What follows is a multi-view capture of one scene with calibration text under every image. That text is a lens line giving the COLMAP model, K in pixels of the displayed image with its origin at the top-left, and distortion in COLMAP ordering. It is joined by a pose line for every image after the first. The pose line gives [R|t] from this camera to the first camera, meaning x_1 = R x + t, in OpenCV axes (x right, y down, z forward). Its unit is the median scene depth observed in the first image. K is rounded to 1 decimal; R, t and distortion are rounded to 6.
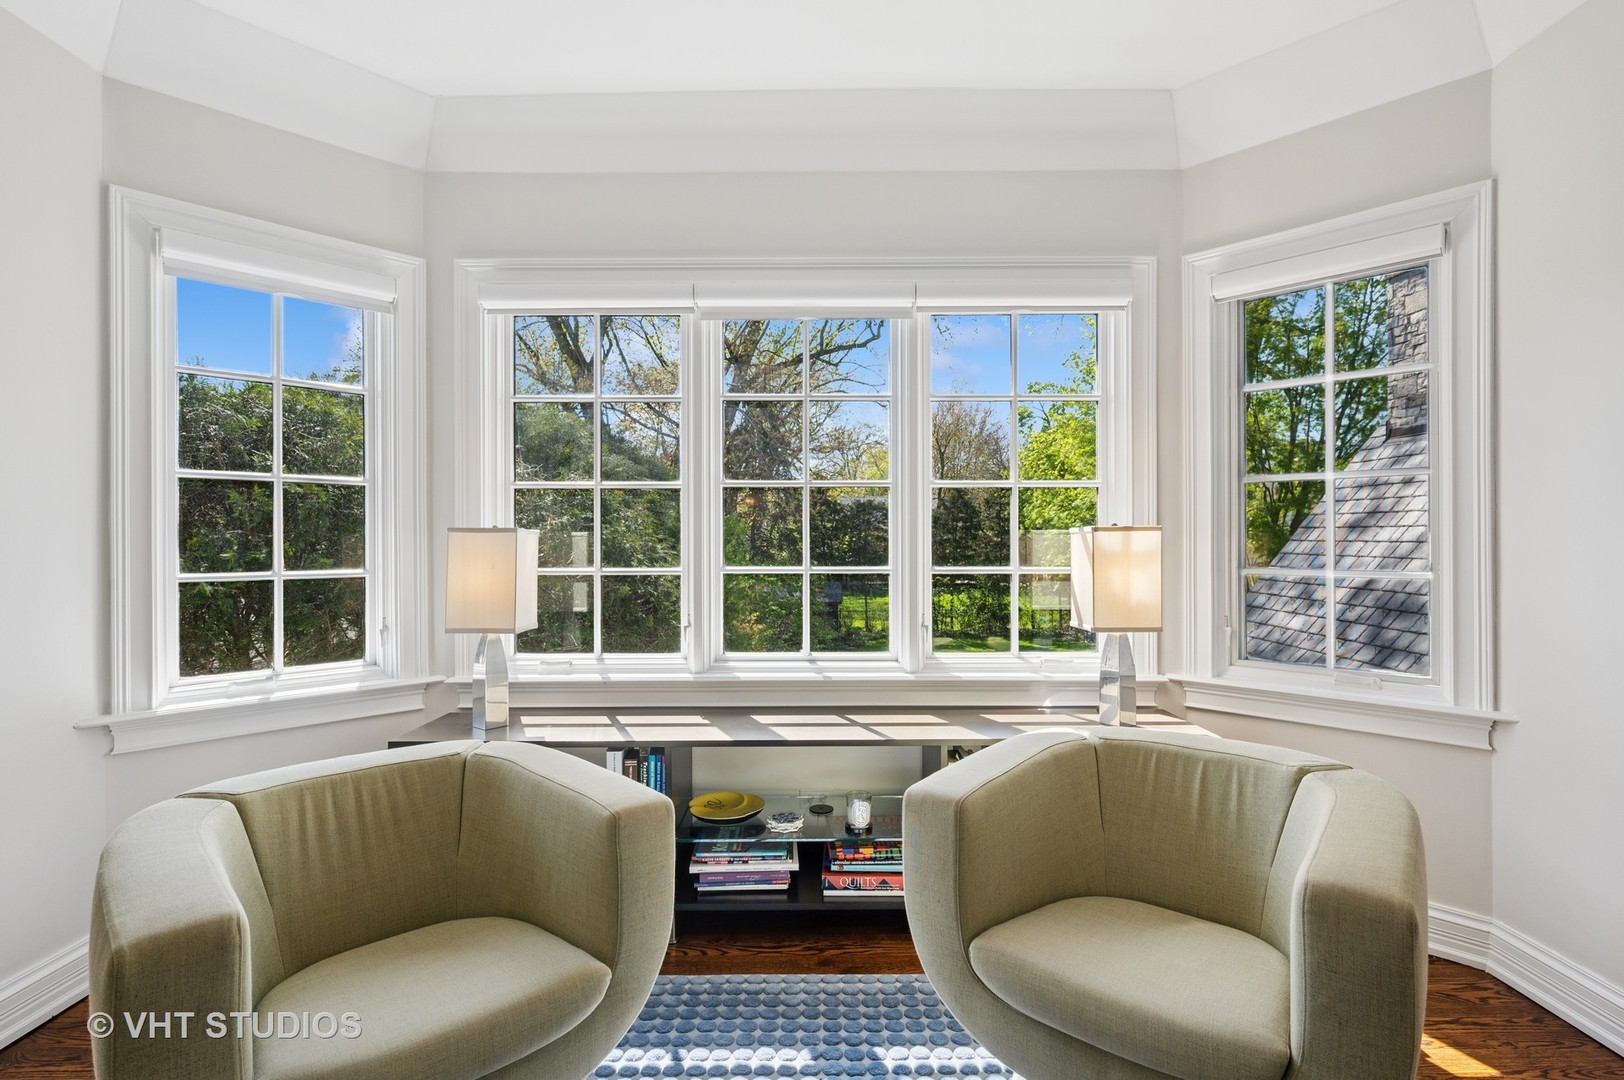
lens RADIAL K [[766.7, 0, 809.3], [0, 766.7, 535.5], [0, 0, 1]] dist [-0.000962, -0.001032]
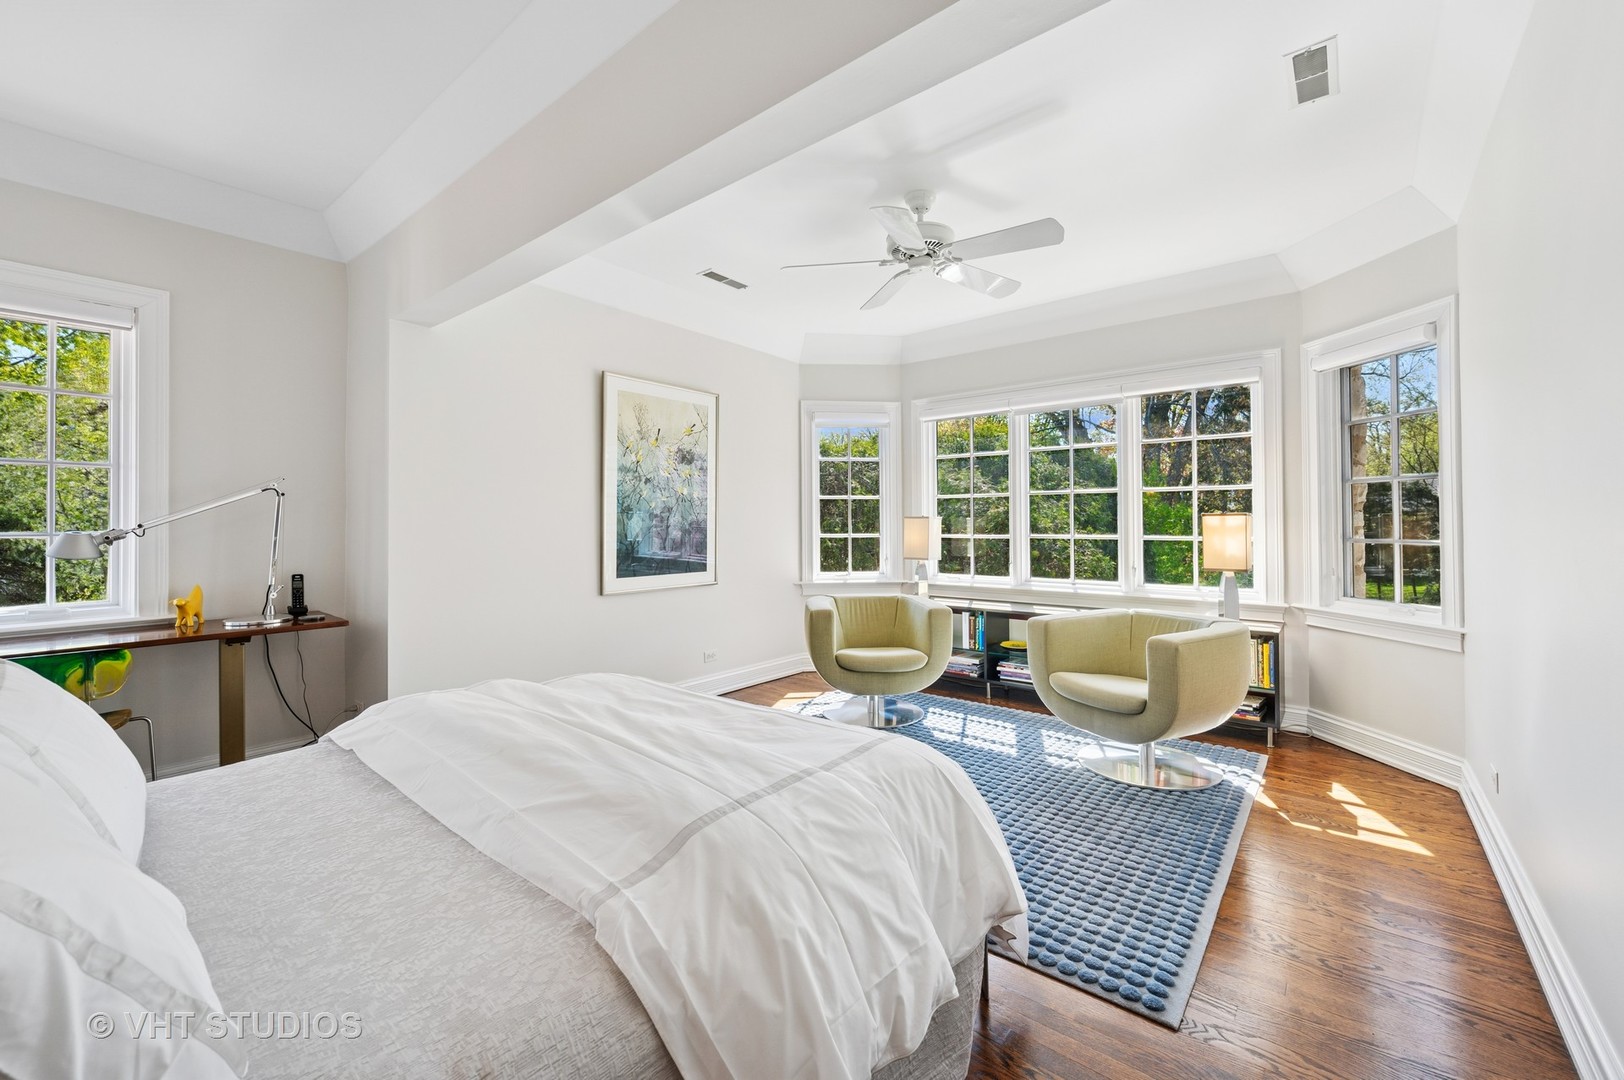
lens RADIAL K [[640.2, 0, 818.6], [0, 640.2, 514.6], [0, 0, 1]] dist [0.000152, -0.000329]
pose [[0.772949, -0.009543, -0.634397, 0.563543], [0.004433, 0.999944, -0.009641, 0.001387], [0.634453, 0.004639, 0.772947, -0.696347]]
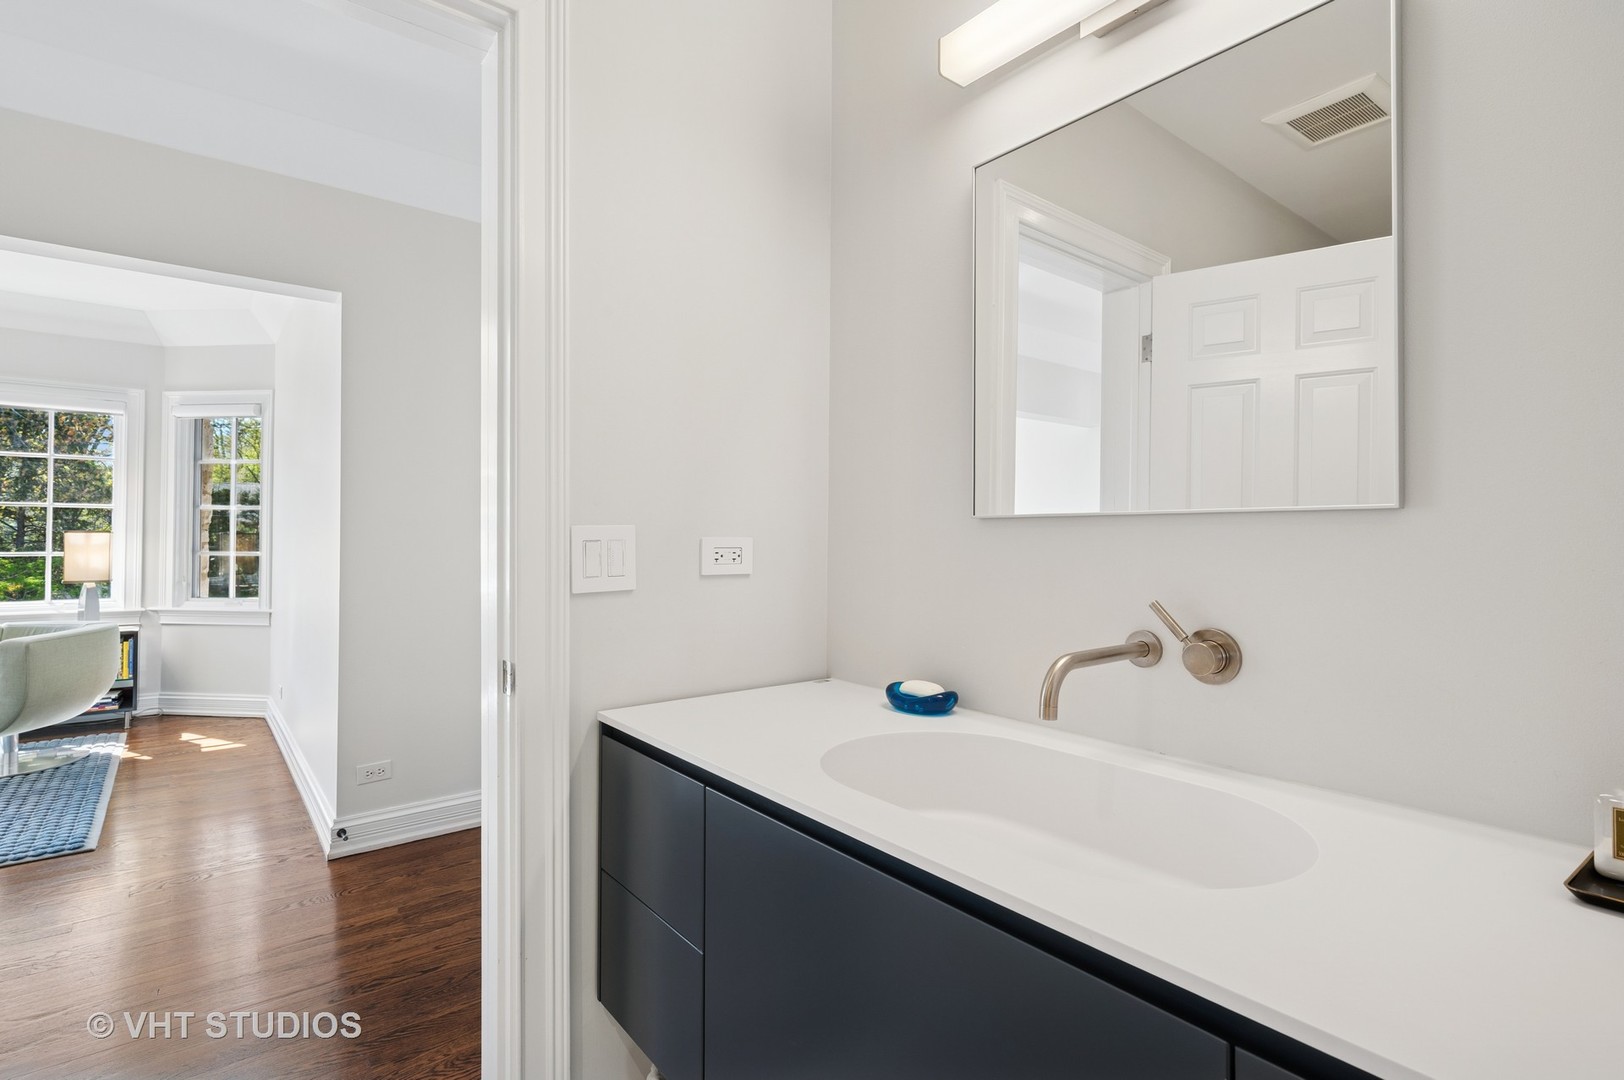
lens RADIAL K [[766.7, 0, 818.9], [0, 766.7, 530.0], [0, 0, 1]] dist [-0.000962, -0.001032]
pose [[0.768045, 0.013829, 0.640246, 0.535701], [-0.009981, 0.999904, -0.009625, -0.011928], [-0.640318, 0.001002, 0.768109, -1.582261]]
